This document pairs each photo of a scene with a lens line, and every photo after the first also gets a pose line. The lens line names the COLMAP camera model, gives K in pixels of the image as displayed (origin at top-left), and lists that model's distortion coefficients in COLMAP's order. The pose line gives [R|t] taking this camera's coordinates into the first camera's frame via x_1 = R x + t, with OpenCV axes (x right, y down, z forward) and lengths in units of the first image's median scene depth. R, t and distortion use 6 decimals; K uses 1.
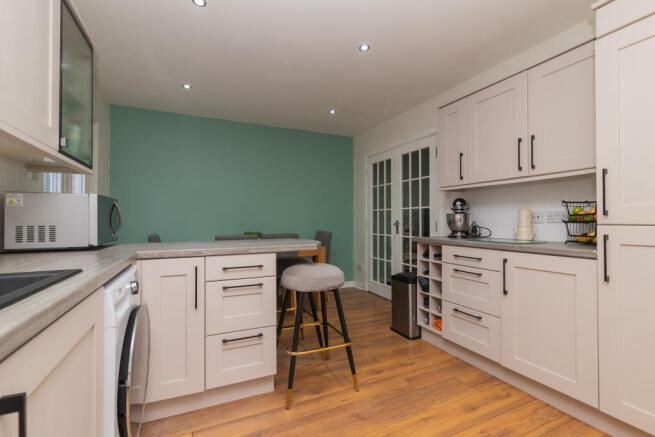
lens RADIAL K [[298.0, 0, 326.7], [0, 298.0, 217.5], [0, 0, 1]] dist [0.005635, 0.000931]
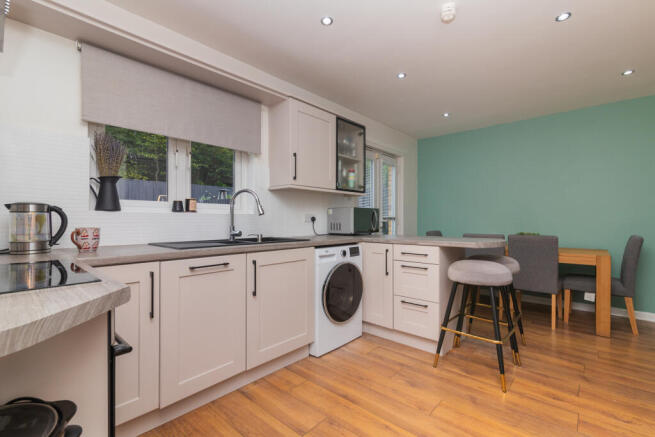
lens RADIAL K [[298.0, 0, 327.2], [0, 298.0, 219.6], [0, 0, 1]] dist [0.005635, 0.000931]
pose [[0.378401, -0.000104, -0.925642, 0.859215], [0.011711, 0.999920, 0.004675, -0.007458], [0.925568, -0.012609, 0.378372, 0.086688]]
